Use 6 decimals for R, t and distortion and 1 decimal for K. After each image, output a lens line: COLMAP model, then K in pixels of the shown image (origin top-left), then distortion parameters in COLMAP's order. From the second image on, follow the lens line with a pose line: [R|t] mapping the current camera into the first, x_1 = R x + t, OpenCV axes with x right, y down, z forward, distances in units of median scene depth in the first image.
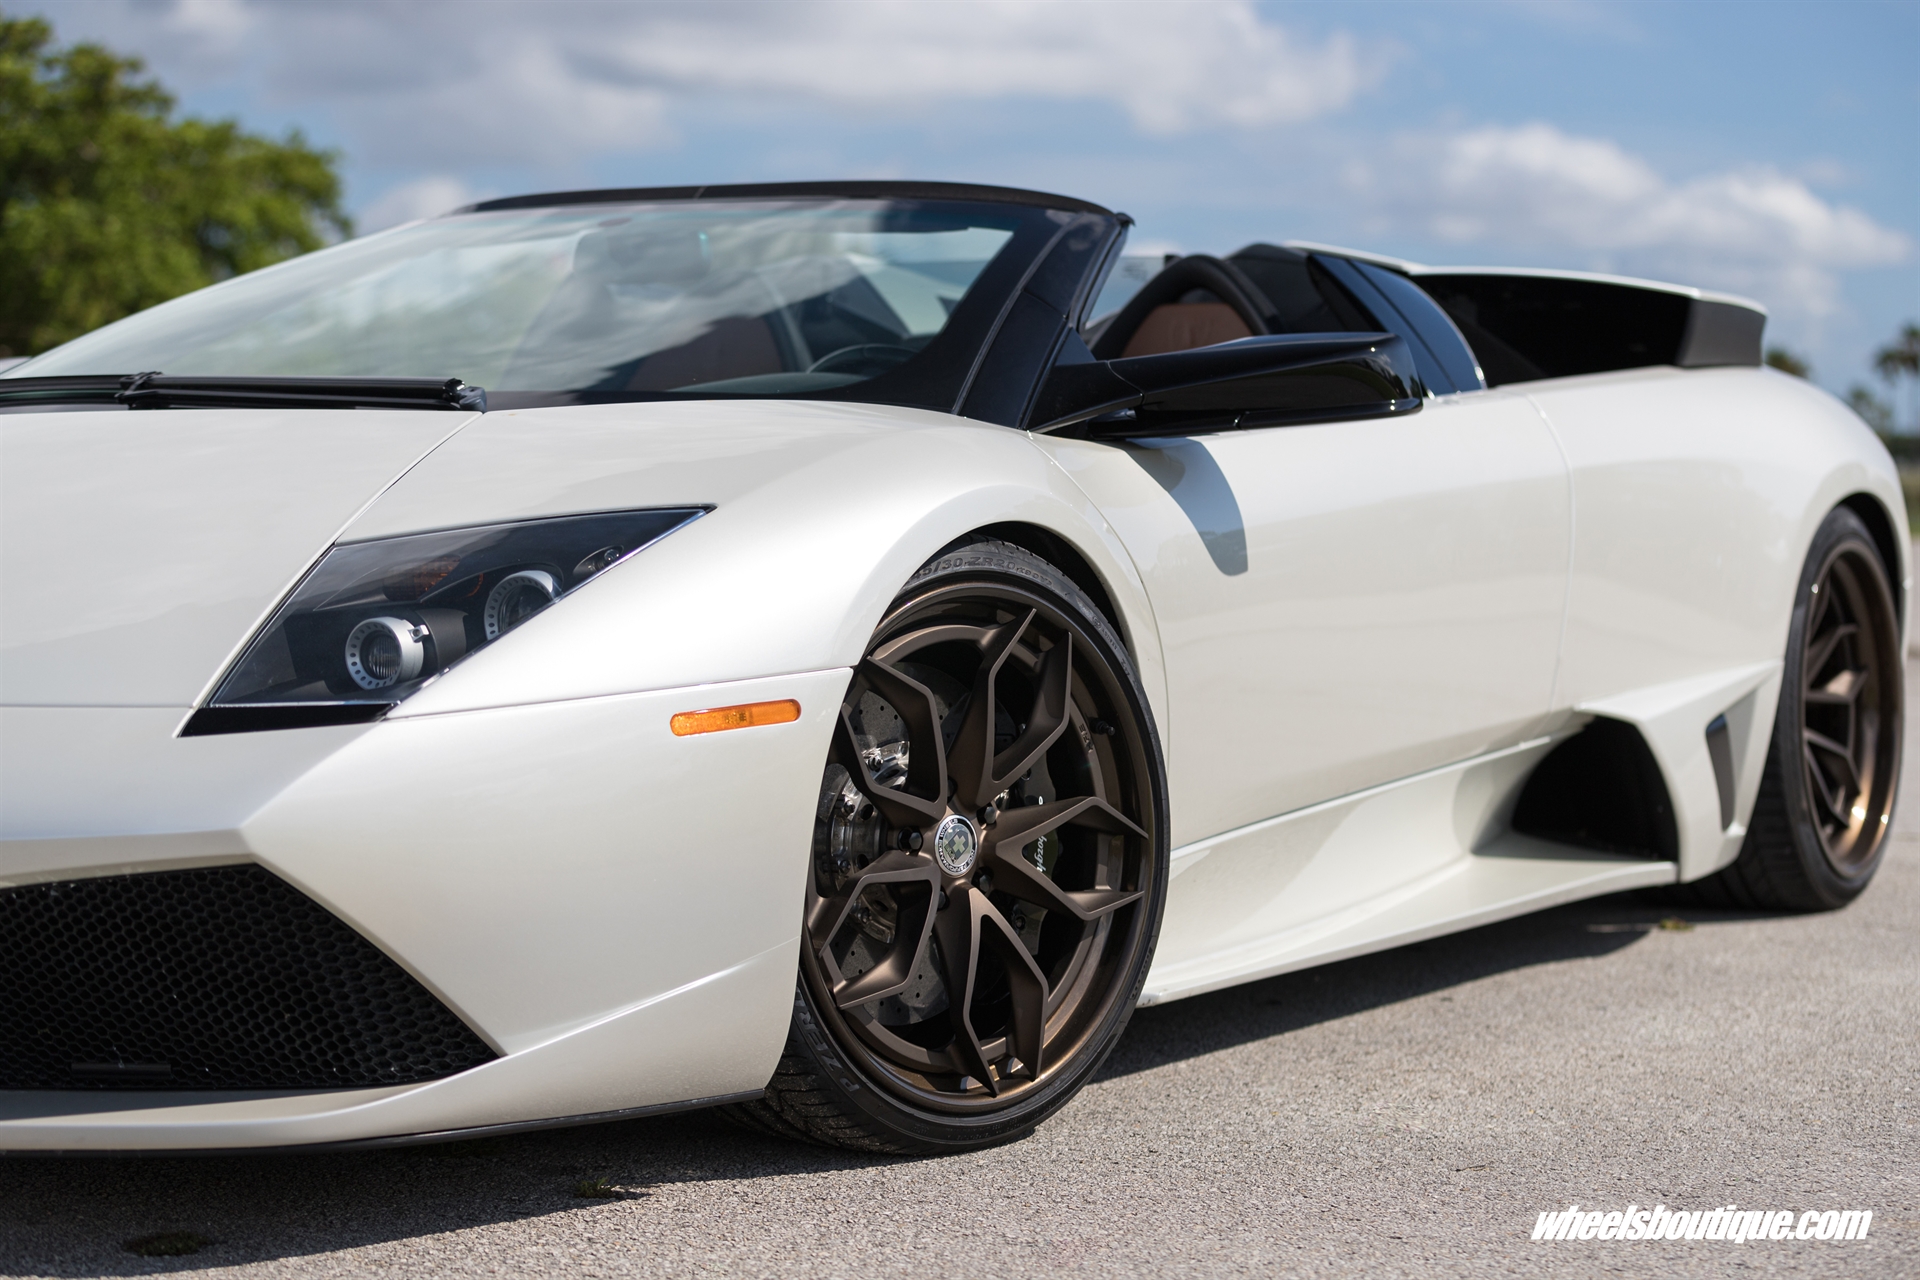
lens RADIAL K [[4103.6, 0, 960.0], [0, 4103.6, 640.0], [0, 0, 1]] dist [0.091332, -0.050947]
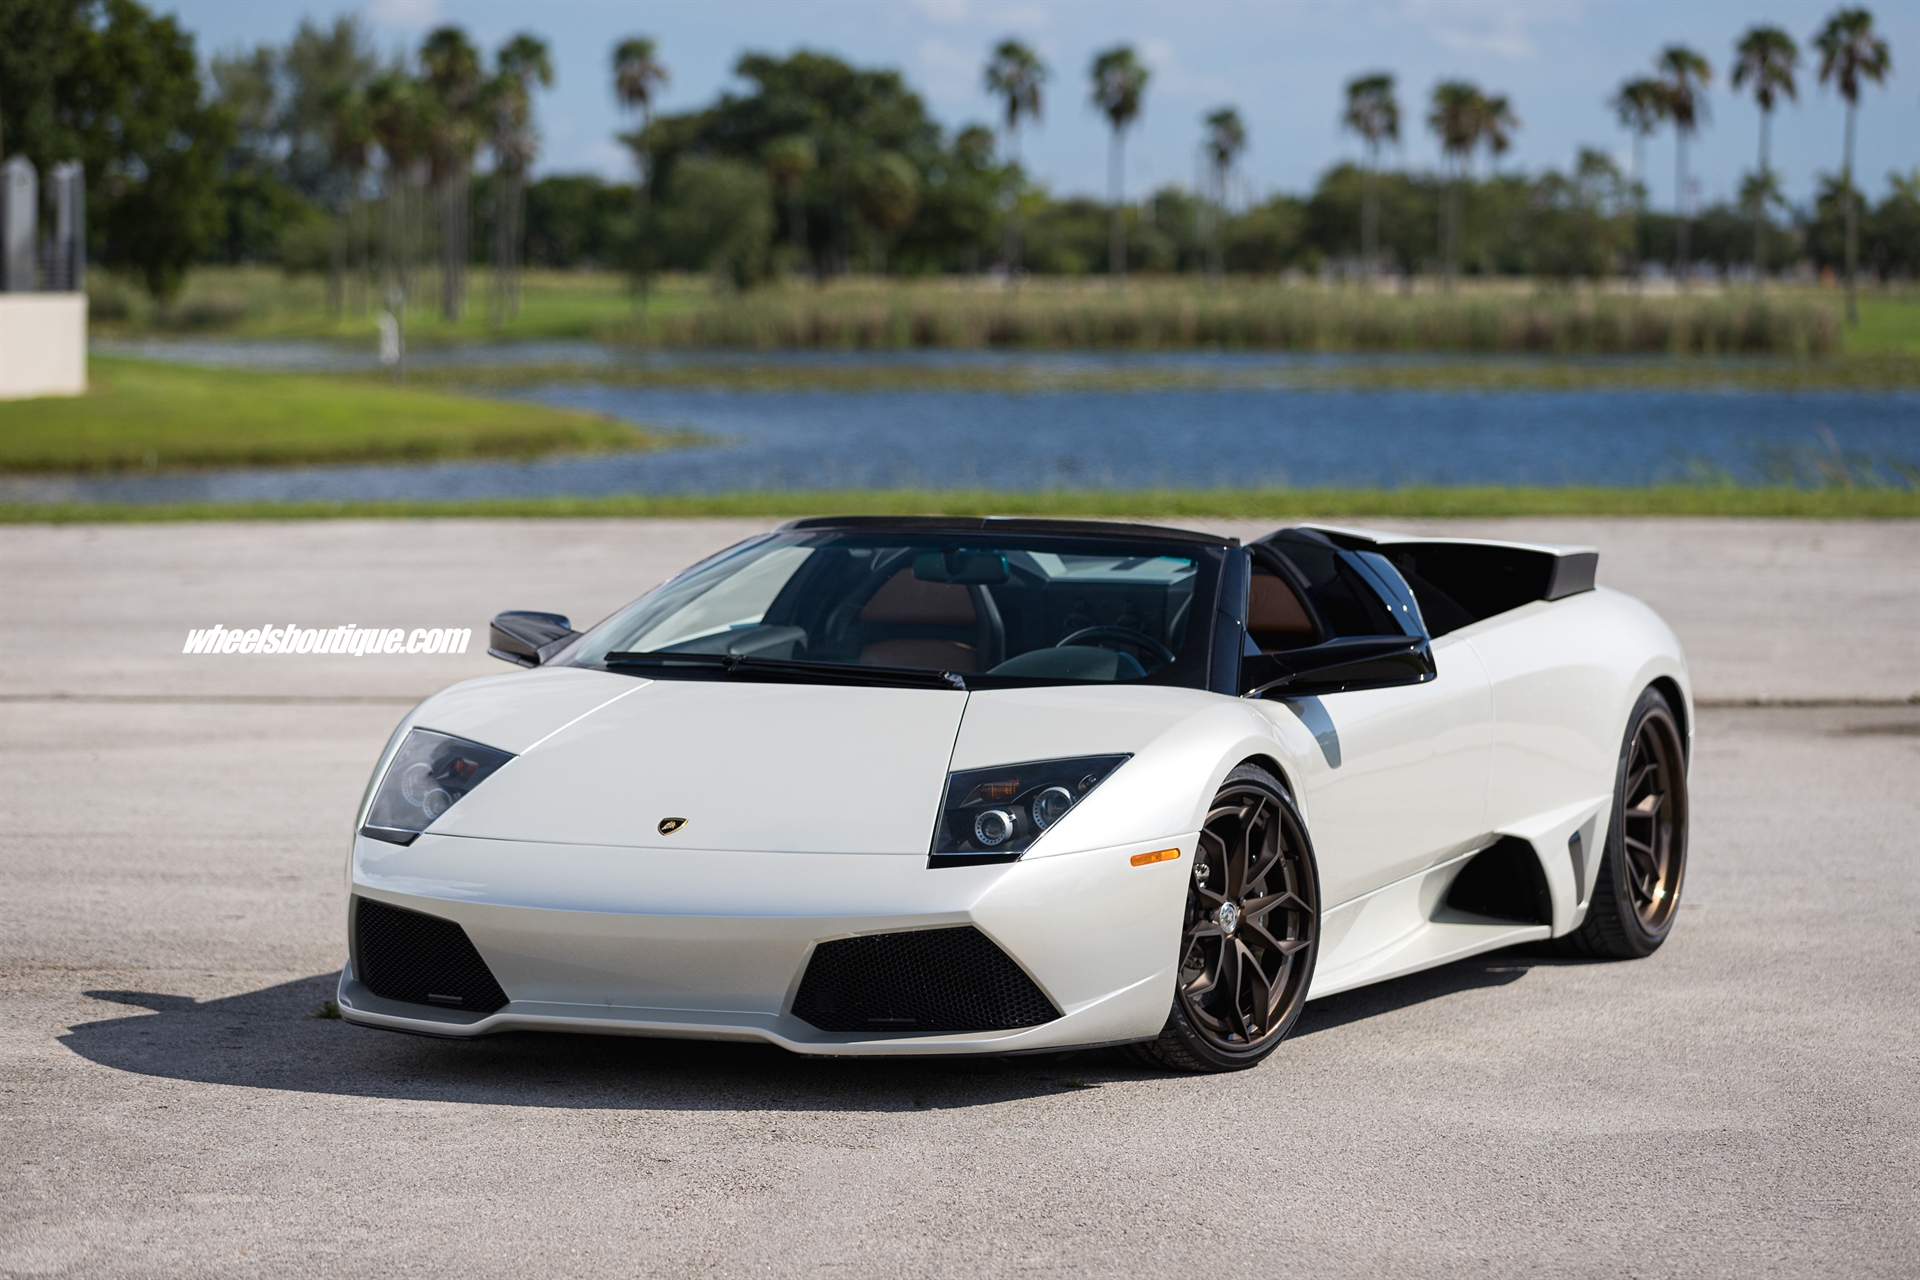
lens RADIAL K [[6688.1, 0, 960.0], [0, 6688.1, 640.0], [0, 0, 1]] dist [-0.140102, -0.877397]
pose [[0.992805, 0.003209, 0.119703, -0.474649], [-0.004414, 0.999942, 0.009804, -0.105781], [-0.119664, -0.010262, 0.992761, -2.011686]]
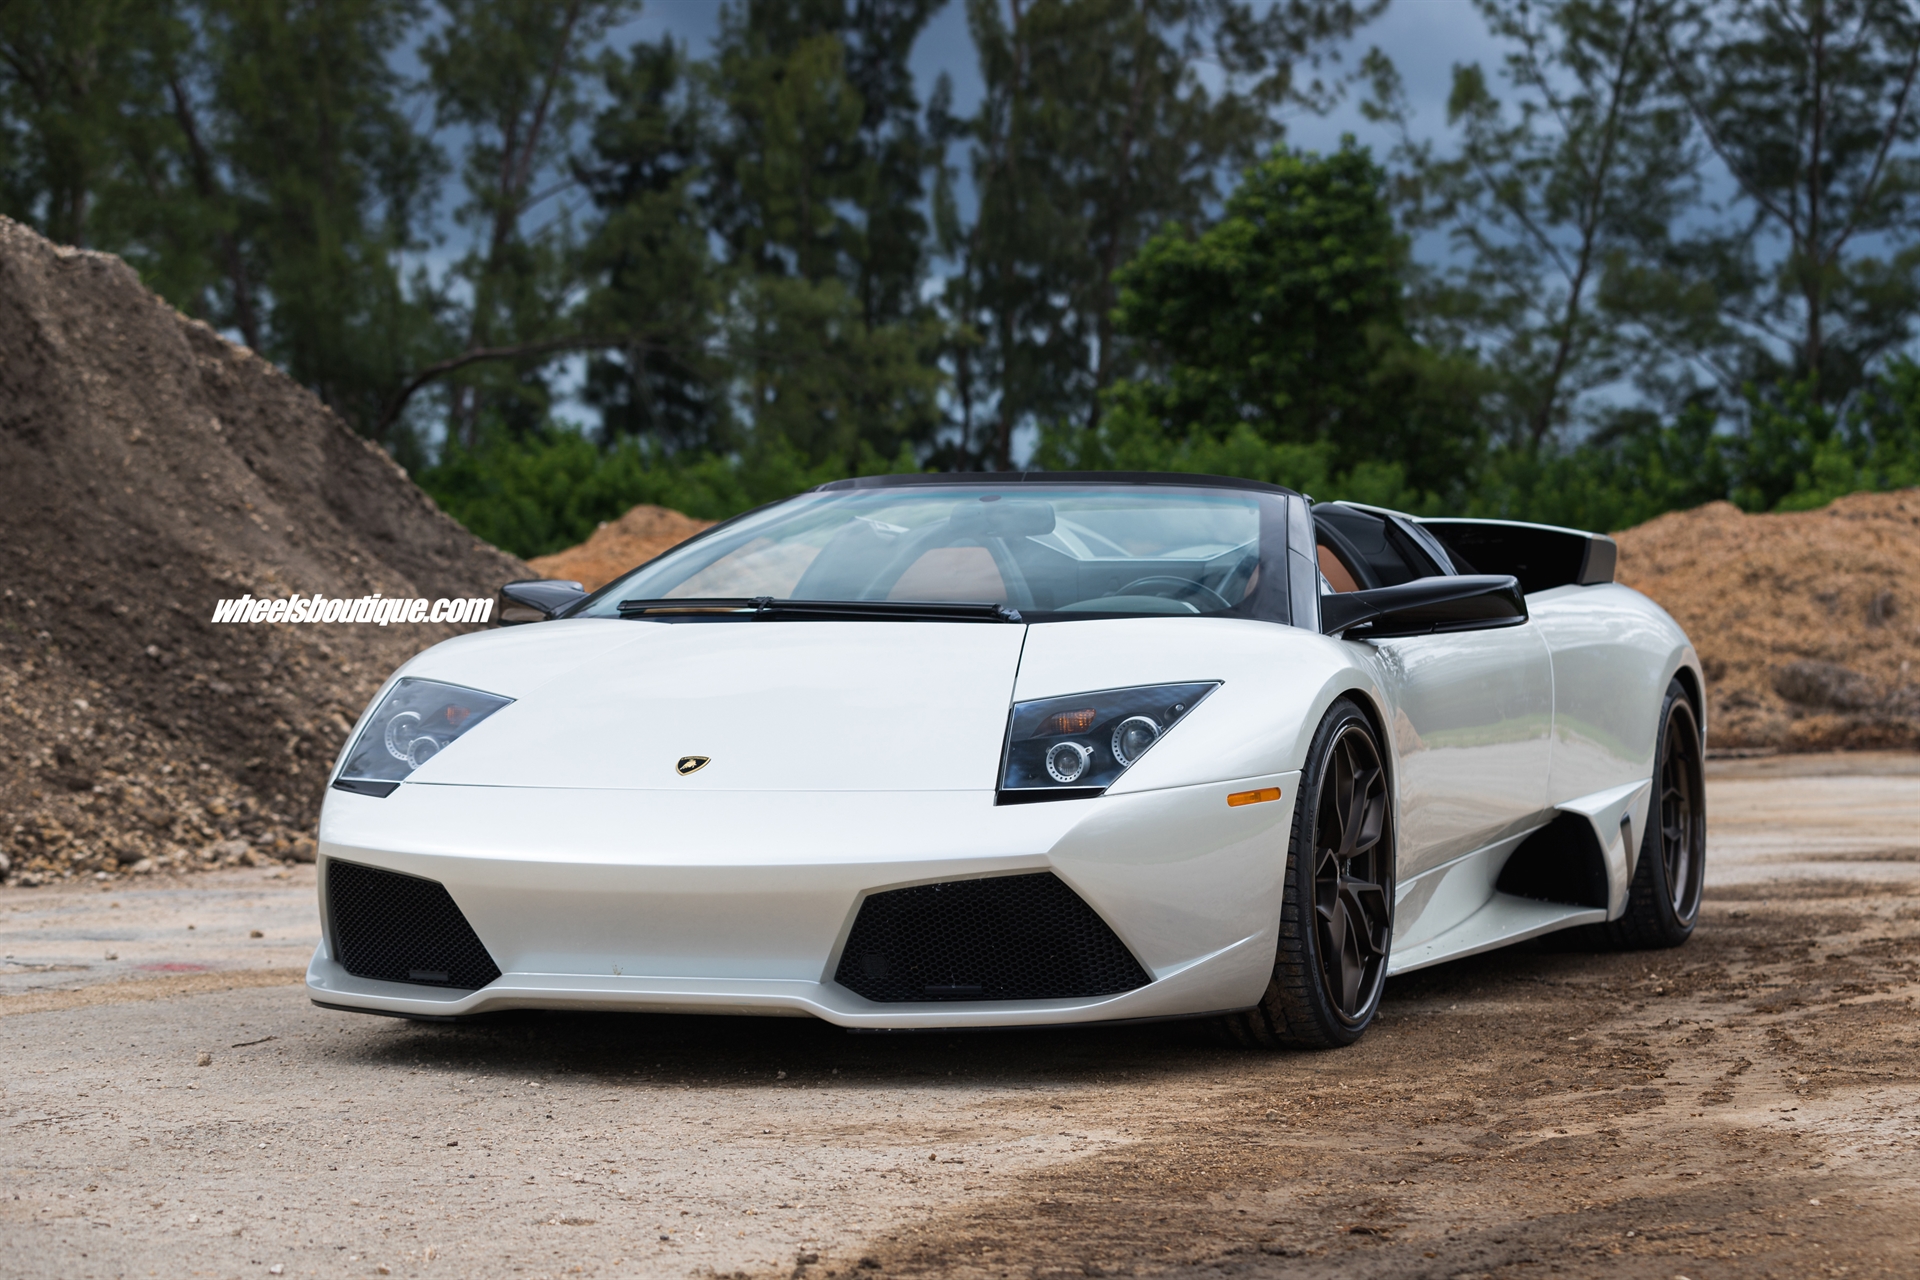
lens RADIAL K [[4103.6, 0, 960.0], [0, 4103.6, 640.0], [0, 0, 1]] dist [0.091332, -0.050947]
pose [[0.990898, -0.000561, 0.134614, -0.359033], [0.005871, 0.999220, -0.039053, 0.016570], [-0.134487, 0.039488, 0.990128, -0.655546]]
